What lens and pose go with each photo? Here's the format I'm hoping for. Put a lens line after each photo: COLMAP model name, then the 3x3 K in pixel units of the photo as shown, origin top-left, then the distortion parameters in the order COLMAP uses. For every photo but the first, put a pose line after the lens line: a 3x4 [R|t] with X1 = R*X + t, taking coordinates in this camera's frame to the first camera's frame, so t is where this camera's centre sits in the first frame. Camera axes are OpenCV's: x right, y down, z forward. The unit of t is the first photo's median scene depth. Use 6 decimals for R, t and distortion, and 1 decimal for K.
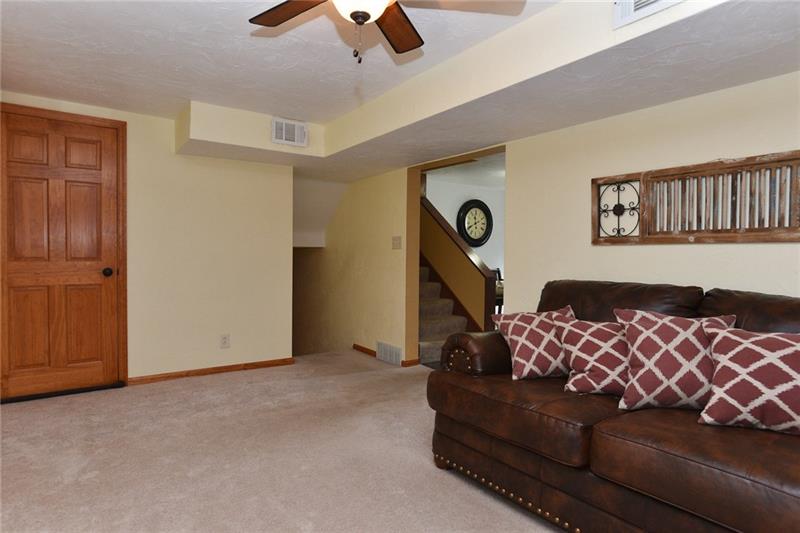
lens RADIAL K [[442.1, 0, 401.1], [0, 442.1, 262.7], [0, 0, 1]] dist [-0.000281, 0.000057]
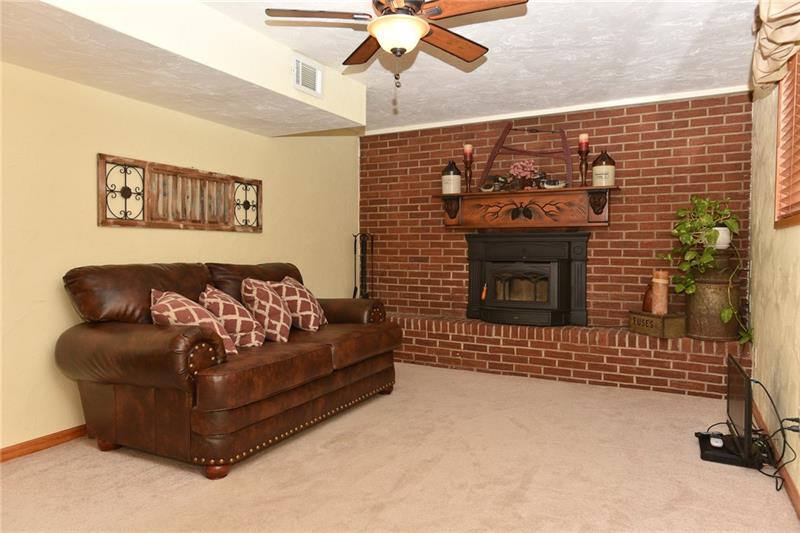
lens RADIAL K [[544.4, 0, 400.7], [0, 544.4, 266.0], [0, 0, 1]] dist [0.002022, 0.000280]
pose [[-0.426972, -0.039293, 0.903411, -0.899299], [0.006148, 0.998906, 0.046351, -0.006565], [-0.904244, 0.025345, -0.426263, 0.974179]]
